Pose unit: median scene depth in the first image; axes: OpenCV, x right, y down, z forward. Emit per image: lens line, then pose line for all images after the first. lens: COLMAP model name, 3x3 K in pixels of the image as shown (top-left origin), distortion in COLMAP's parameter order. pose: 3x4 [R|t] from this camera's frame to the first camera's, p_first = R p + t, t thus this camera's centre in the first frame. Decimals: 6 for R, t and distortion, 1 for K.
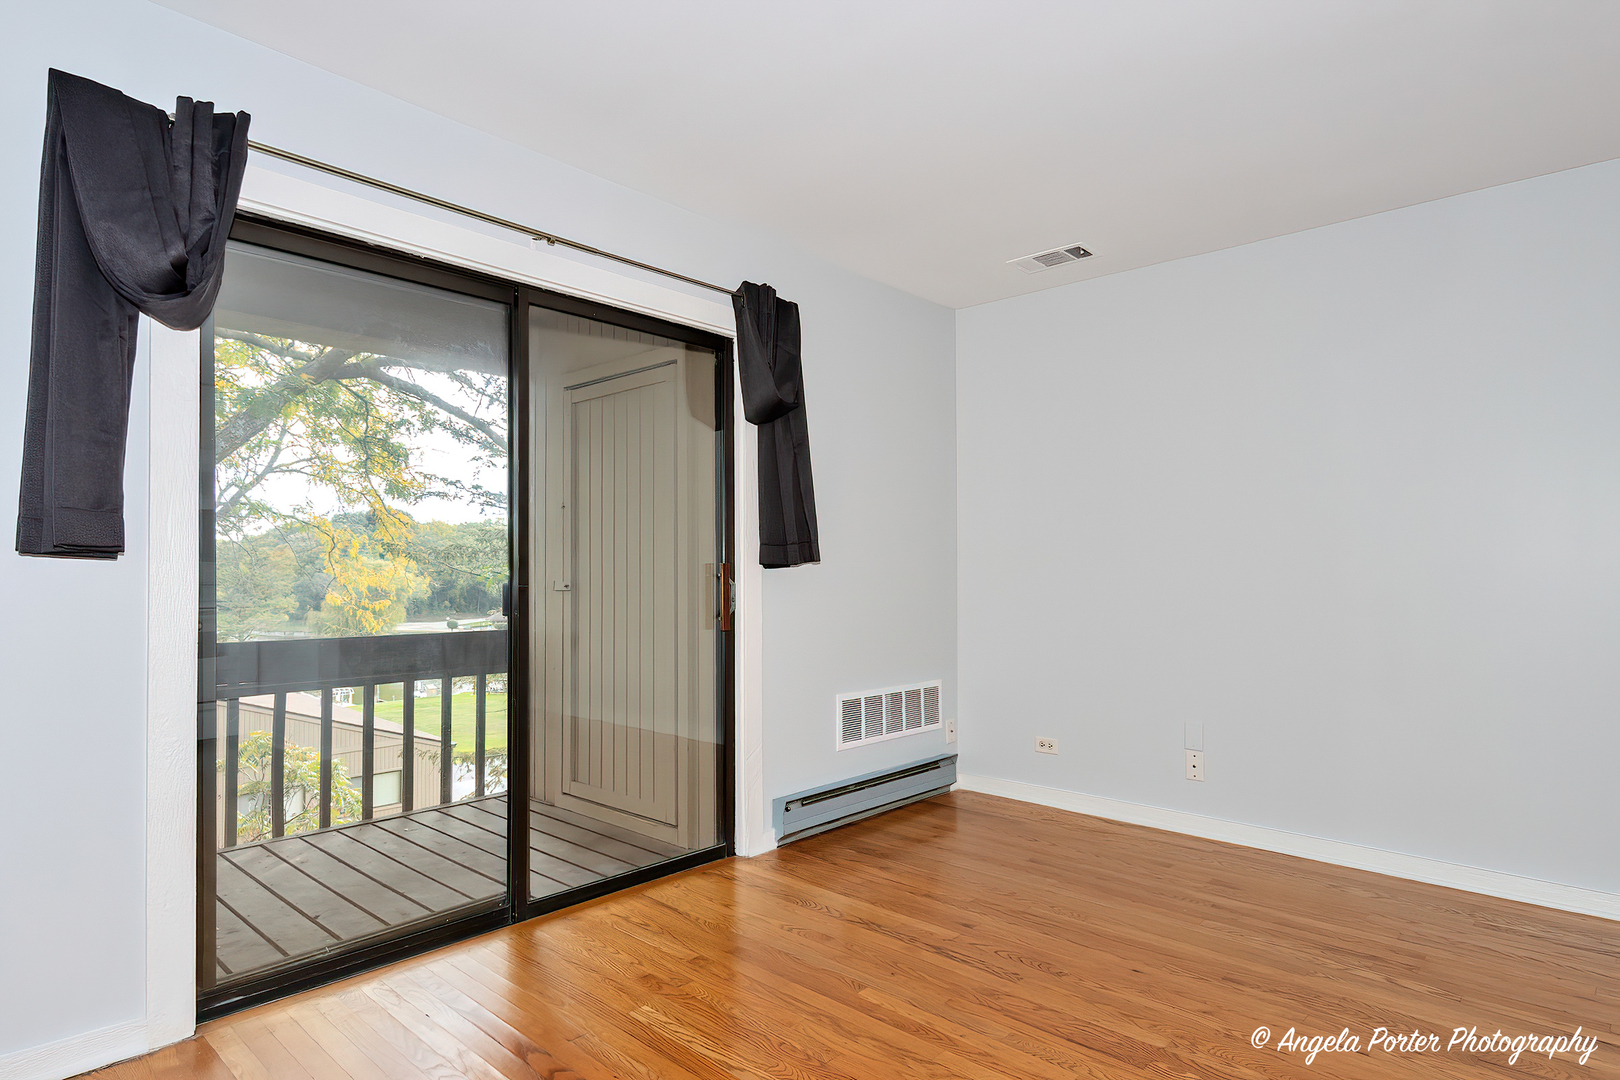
lens RADIAL K [[890.0, 0, 812.0], [0, 890.0, 591.6], [0, 0, 1]] dist [0.012251, -0.001748]
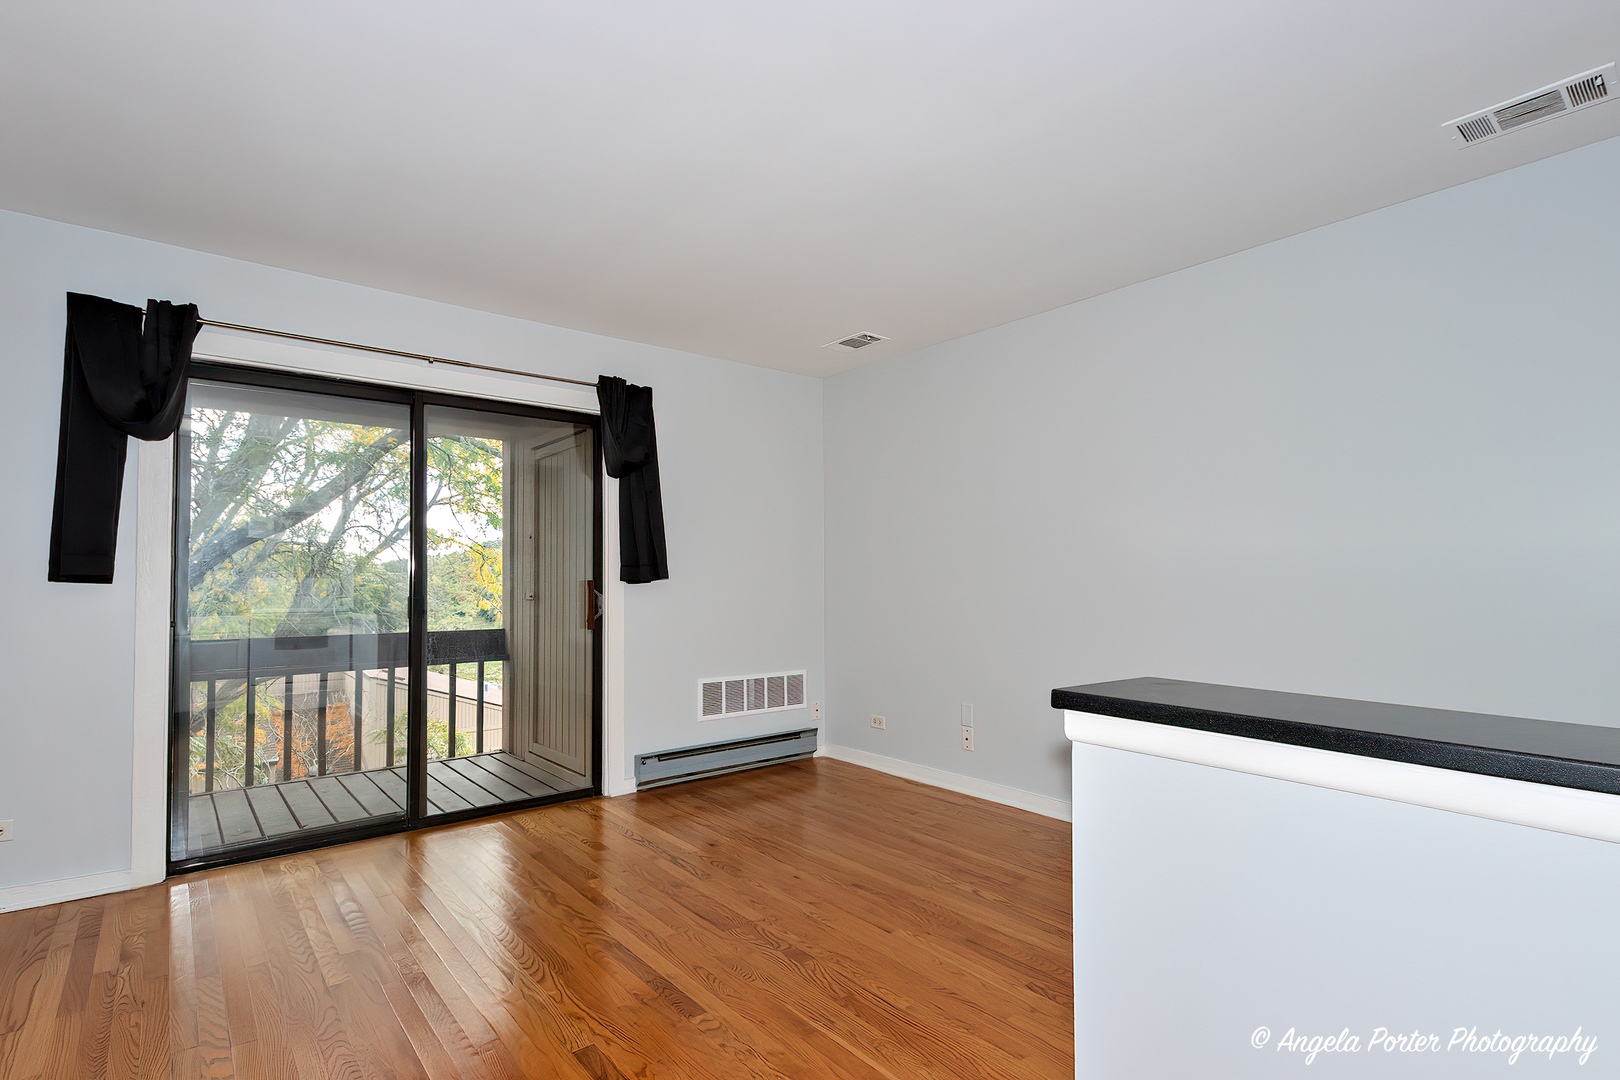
lens RADIAL K [[780.0, 0, 797.5], [0, 780.0, 588.2], [0, 0, 1]] dist [0.011921, 0.000889]
pose [[0.990162, -0.003562, -0.139880, 0.373927], [0.001833, 0.999920, -0.012487, -0.004256], [0.139914, 0.012108, 0.990090, -0.138424]]
